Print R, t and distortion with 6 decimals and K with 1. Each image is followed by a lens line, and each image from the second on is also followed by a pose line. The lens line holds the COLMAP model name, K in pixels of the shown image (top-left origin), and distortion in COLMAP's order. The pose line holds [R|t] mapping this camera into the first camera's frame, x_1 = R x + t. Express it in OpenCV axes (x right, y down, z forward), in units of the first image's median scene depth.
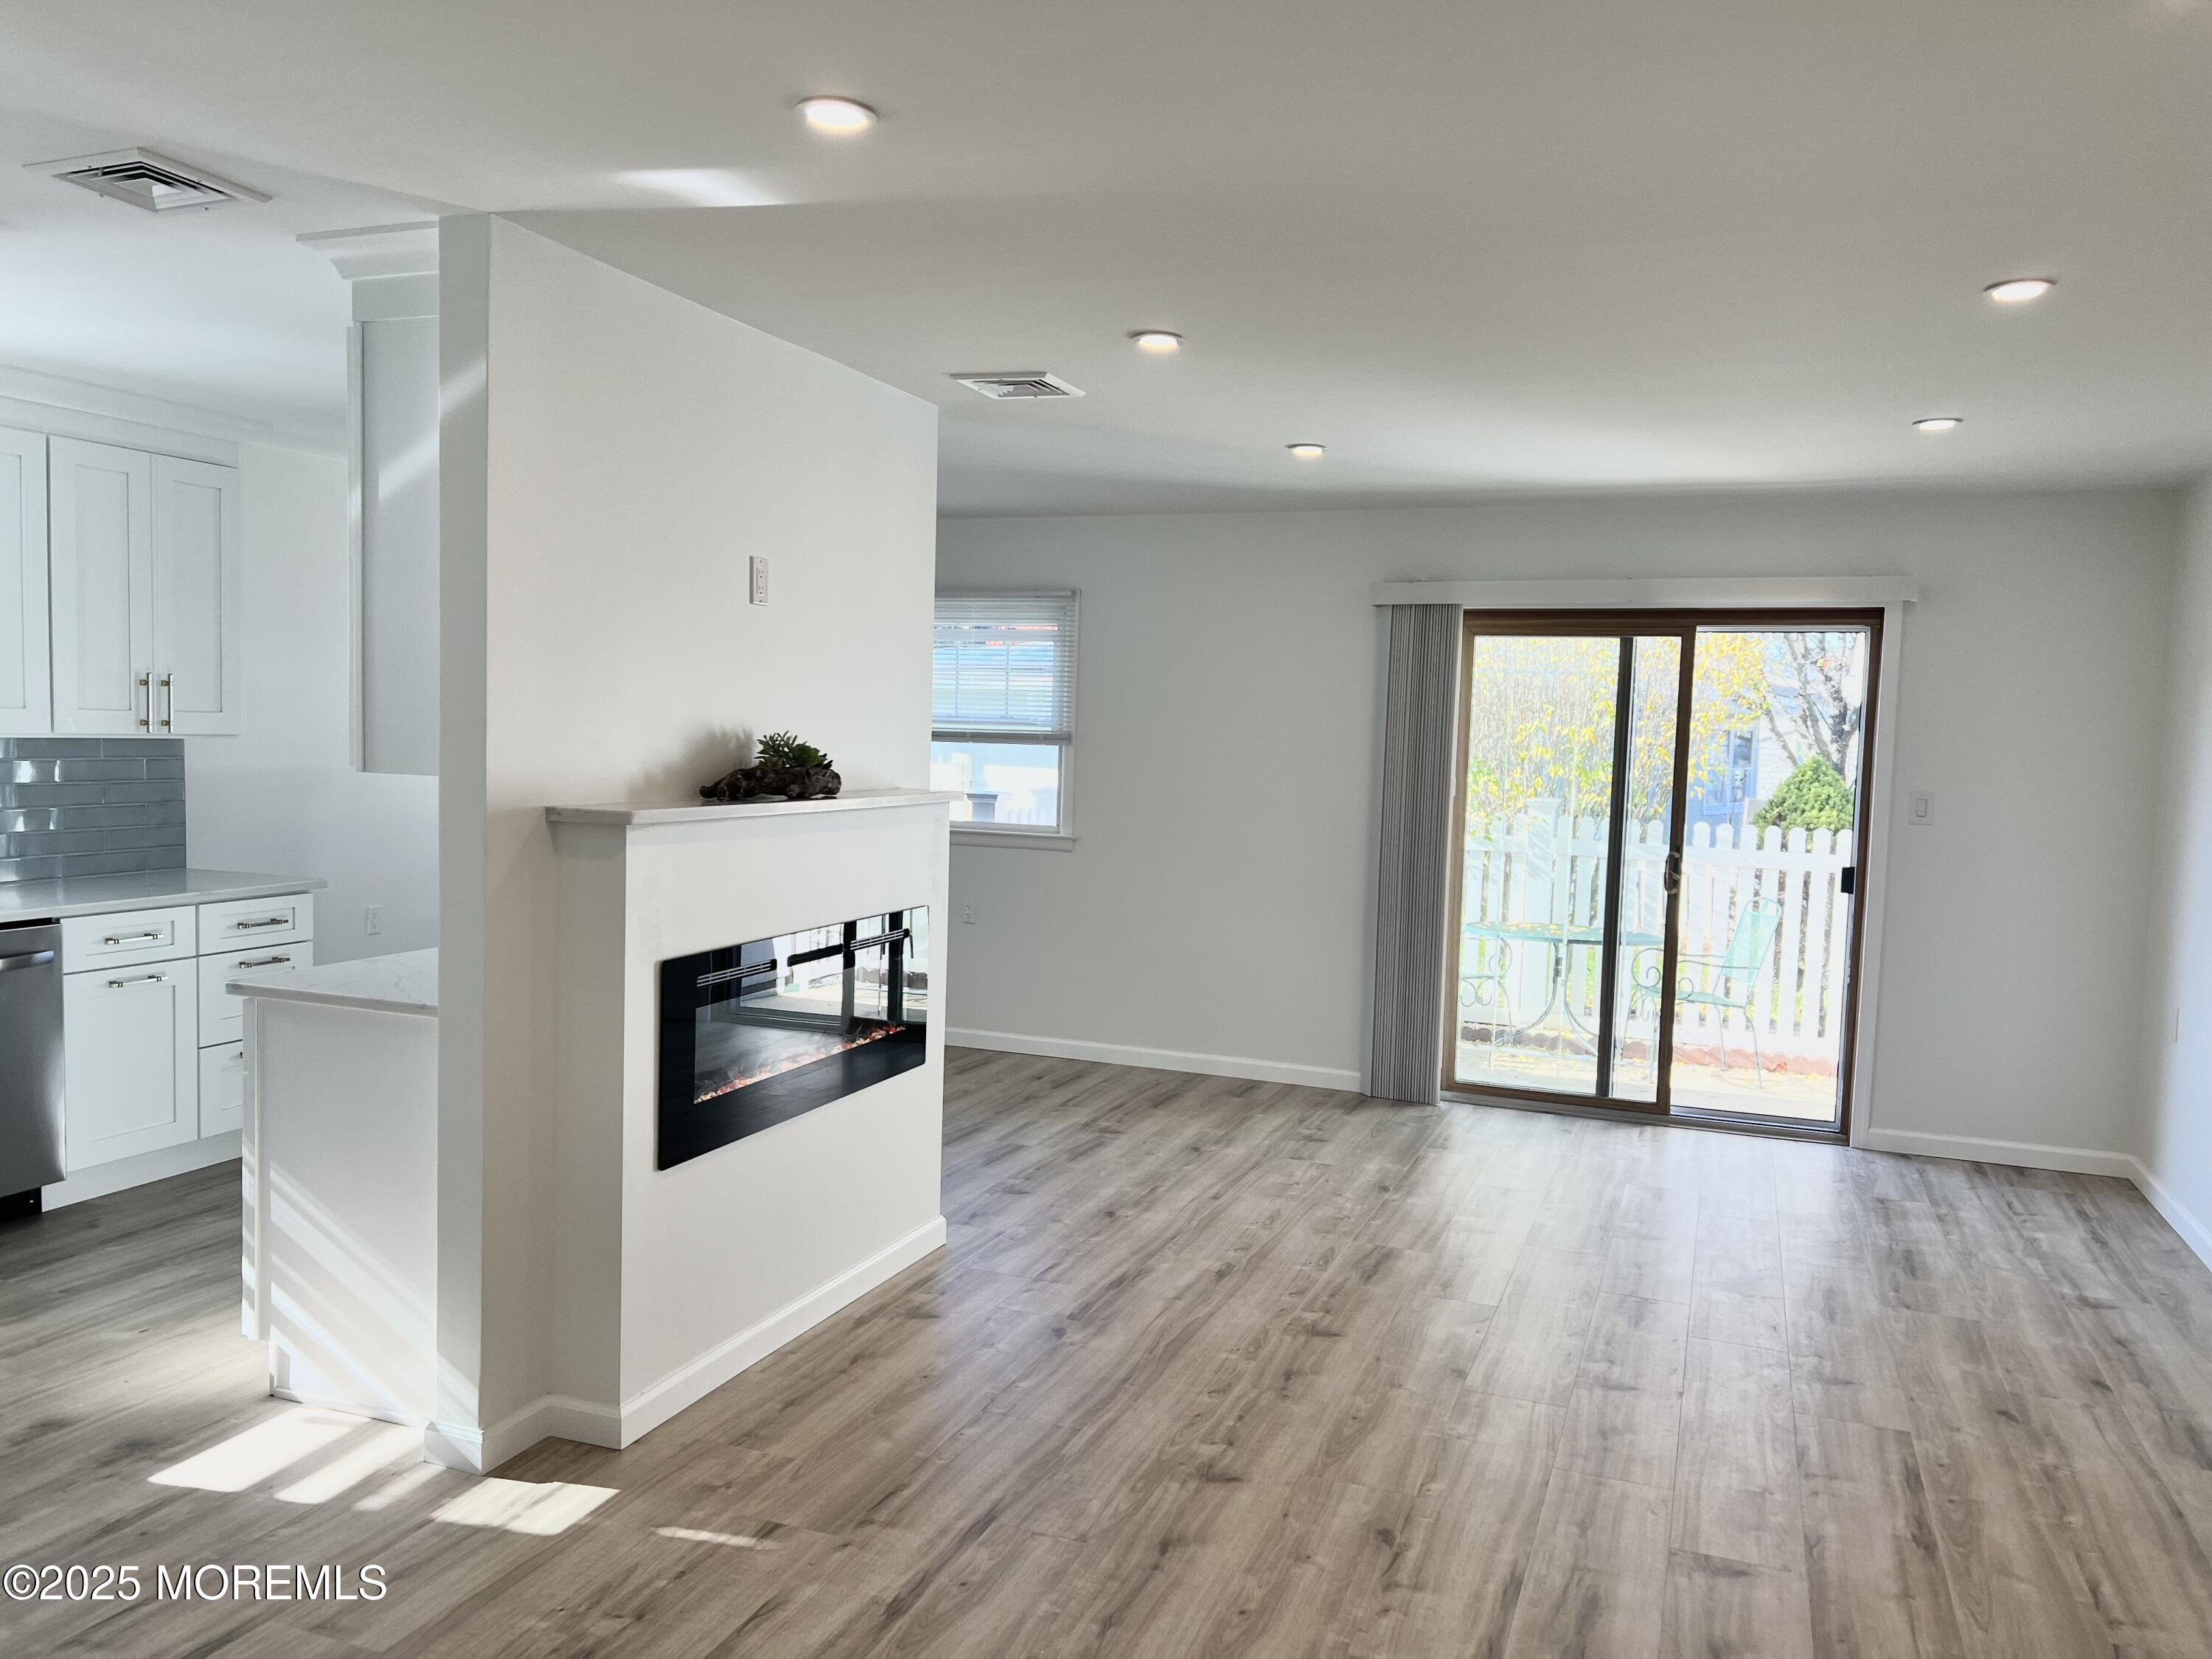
lens RADIAL K [[1650.7, 0, 1108.6], [0, 1650.7, 827.6], [0, 0, 1]] dist [0.070016, -0.100614]
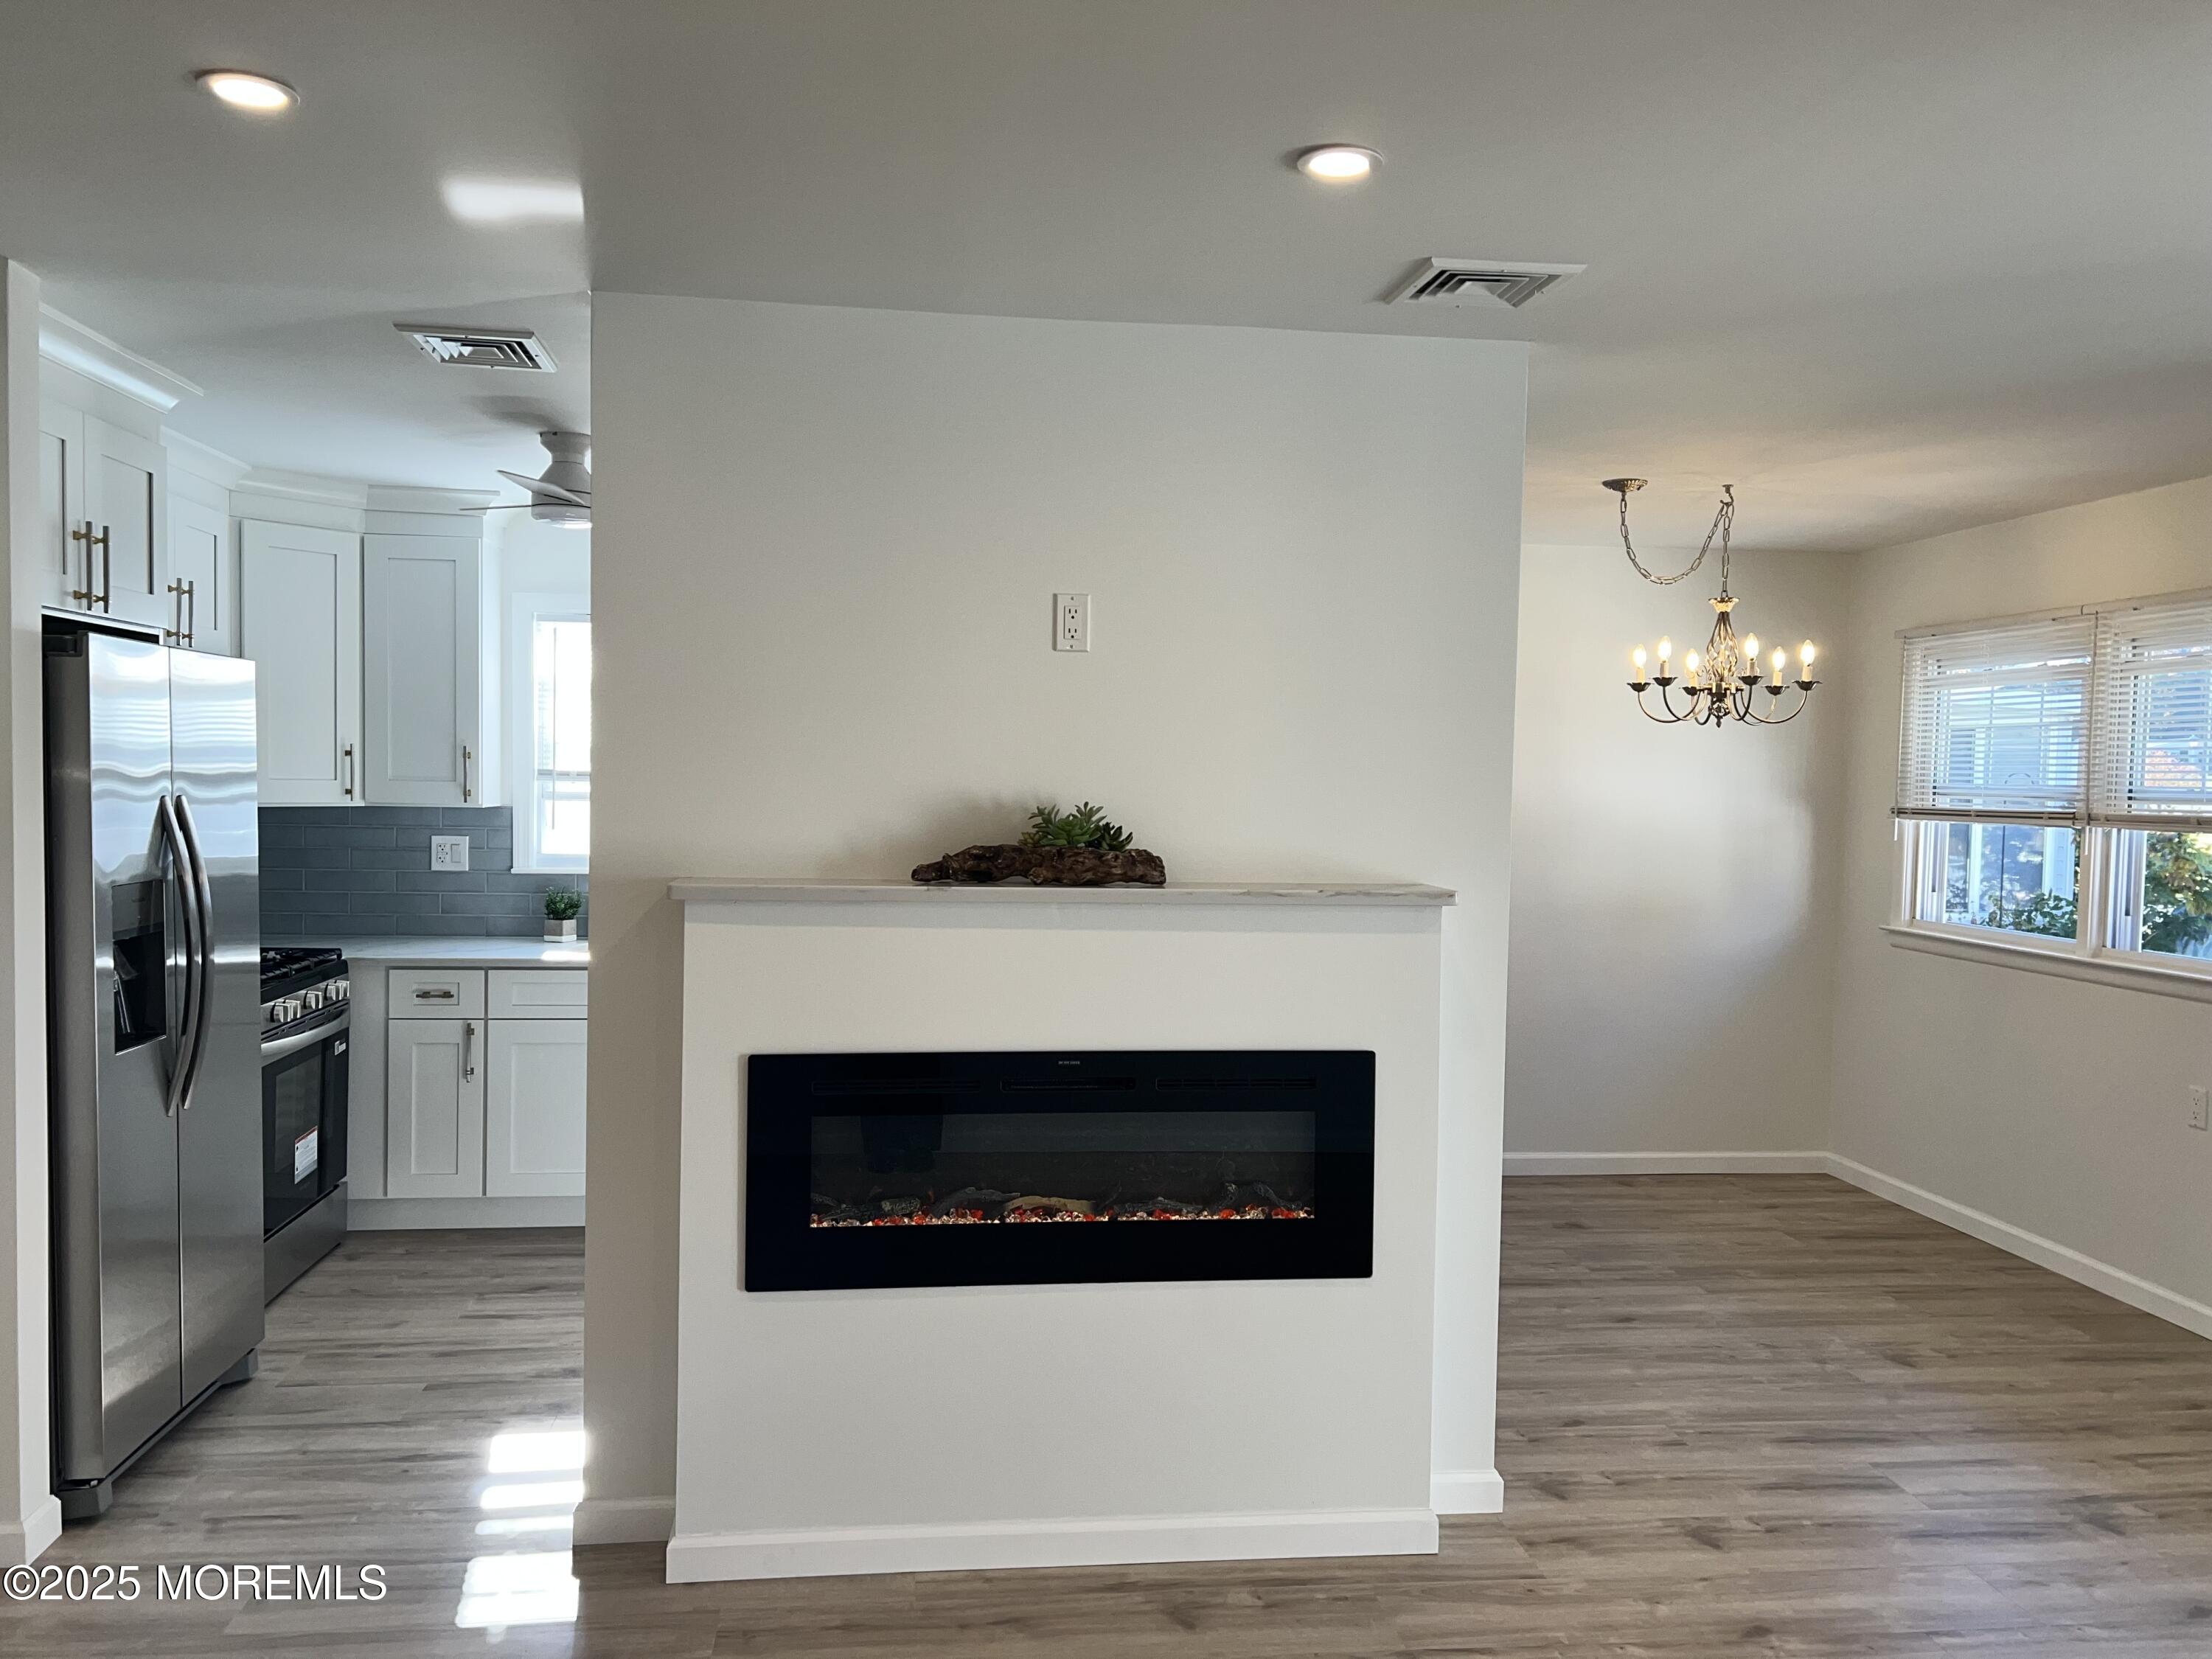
lens RADIAL K [[1633.5, 0, 1090.1], [0, 1633.5, 835.7], [0, 0, 1]] dist [0.042212, -0.031025]
pose [[0.457145, 0.005735, -0.889374, 0.505967], [-0.058088, 0.998037, -0.023421, -0.023293], [0.887493, 0.062369, 0.456580, 0.630383]]
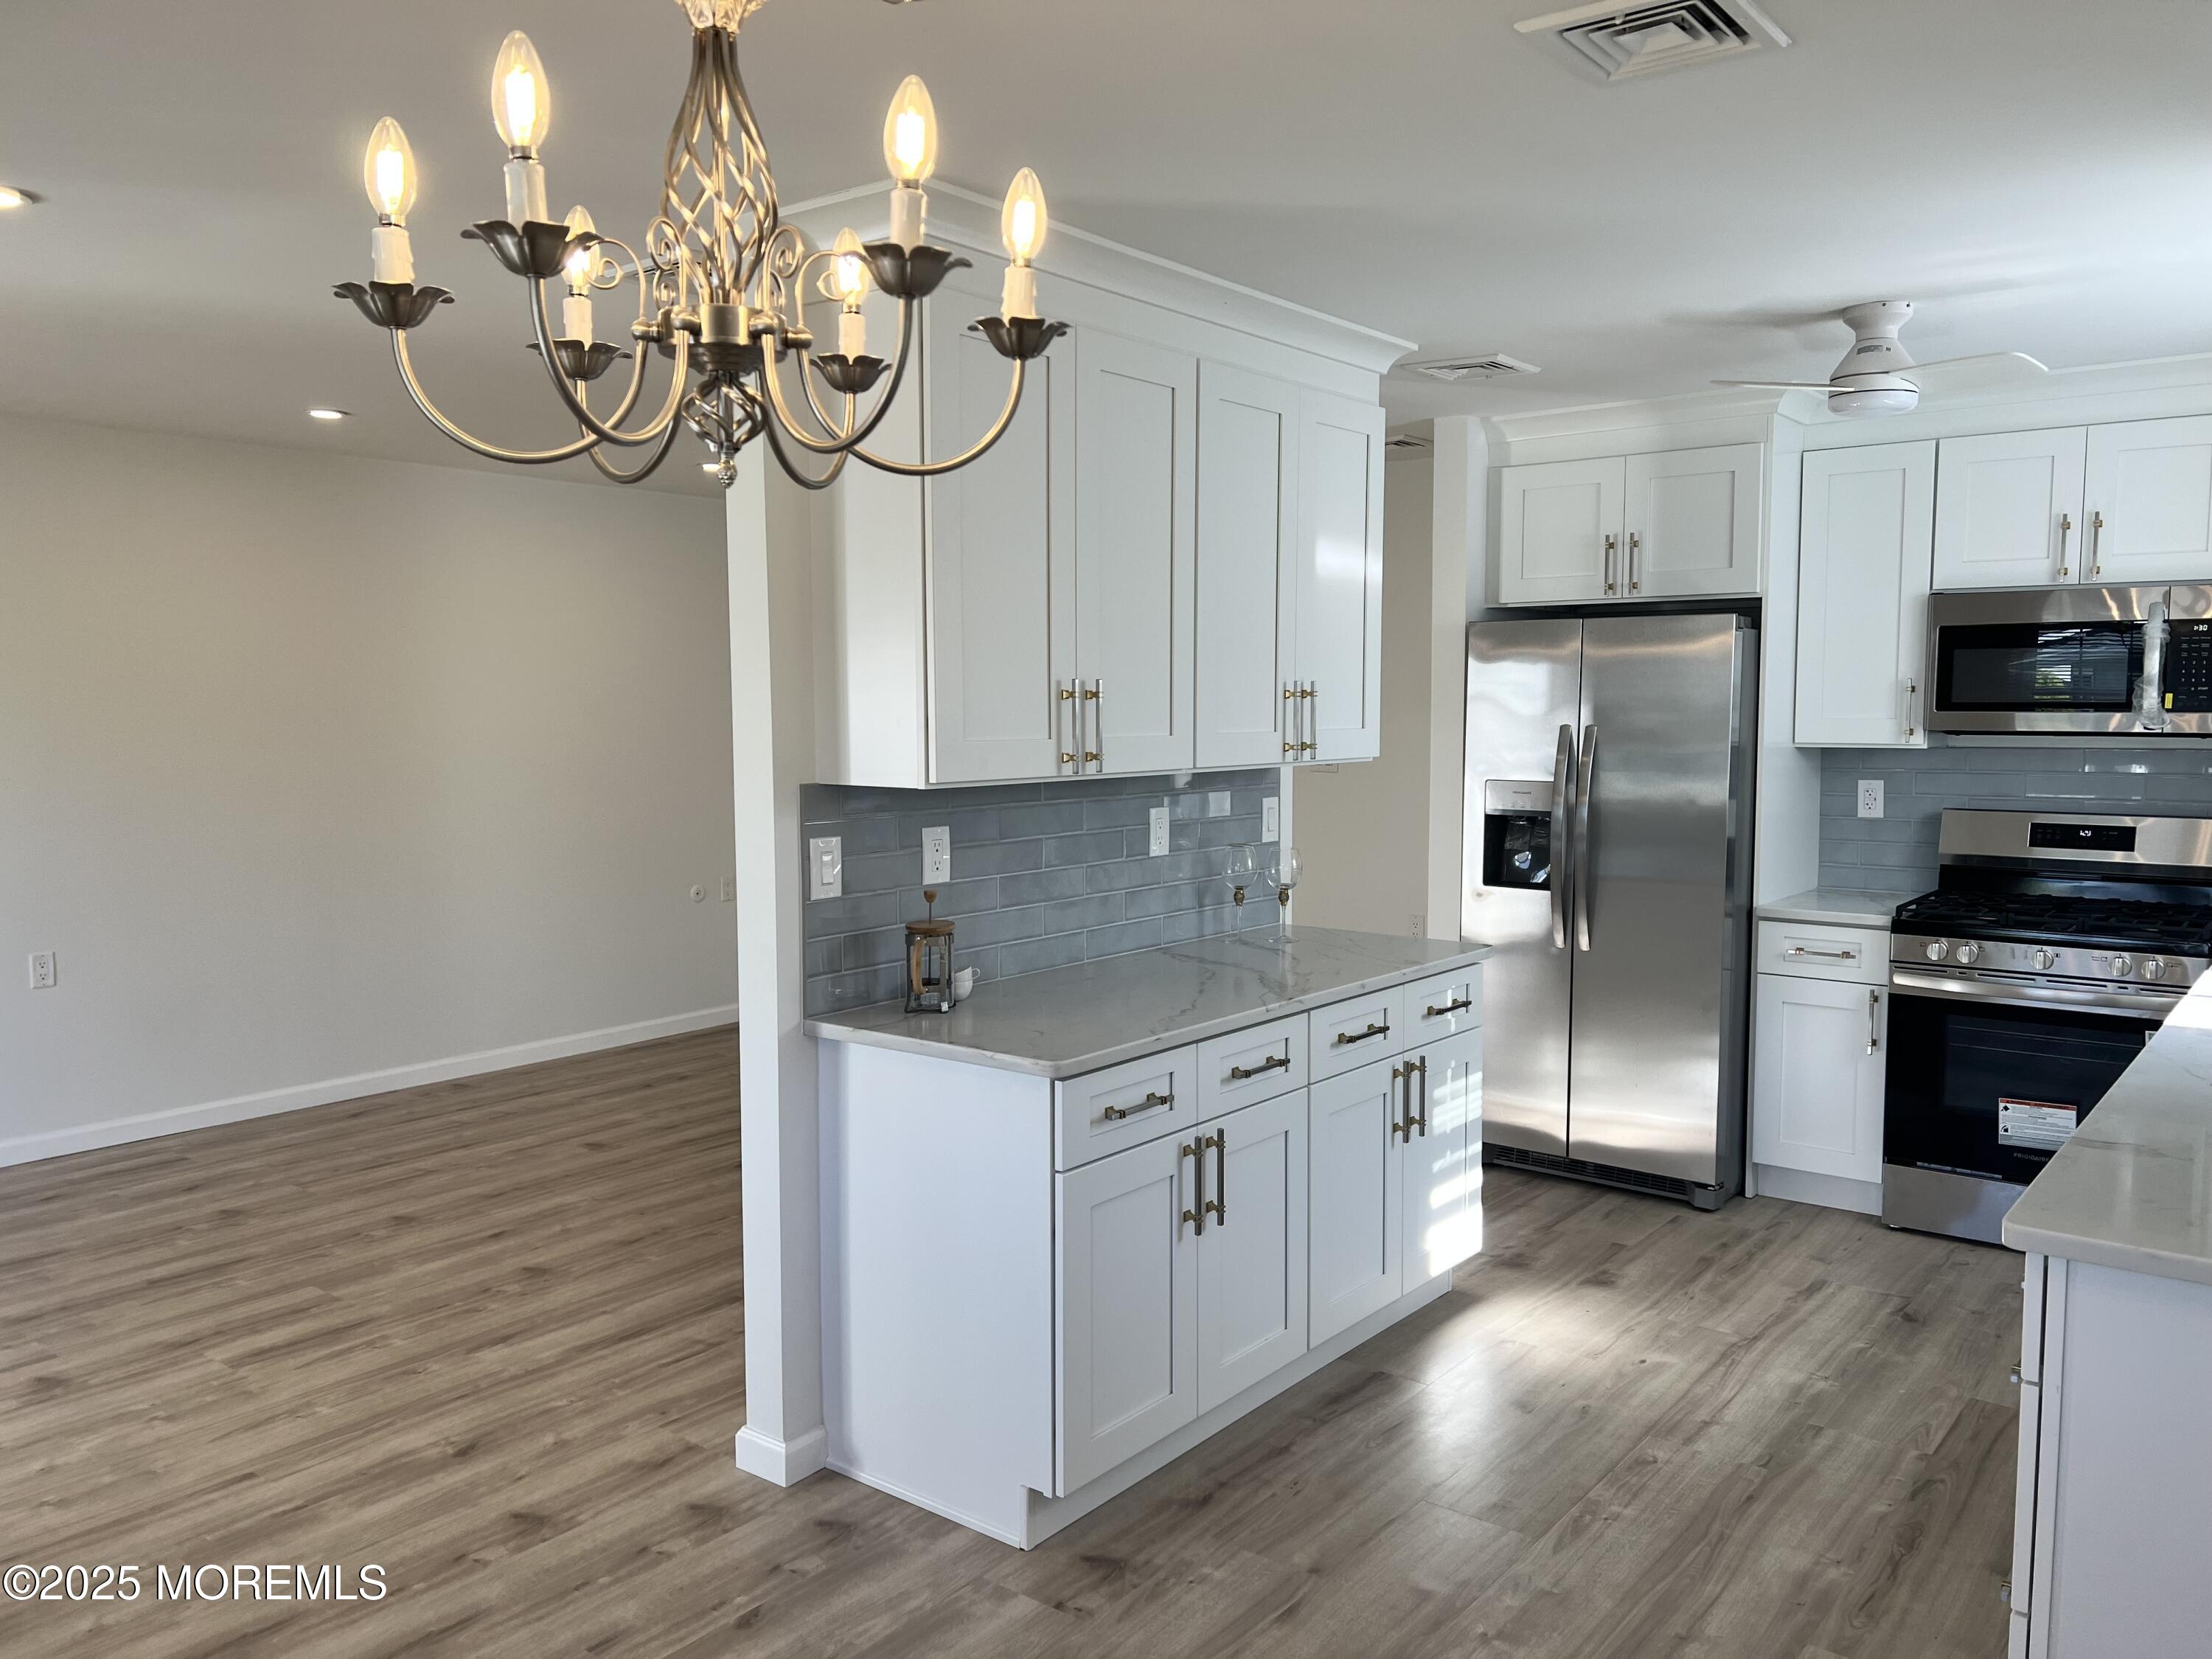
lens RADIAL K [[1662.9, 0, 1112.7], [0, 1662.9, 831.5], [0, 0, 1]] dist [0.030514, -0.003469]
pose [[-0.954439, -0.054133, 0.293454, -0.527734], [-0.010446, 0.988867, 0.148437, -0.138135], [-0.298222, 0.138609, -0.944379, 1.879023]]
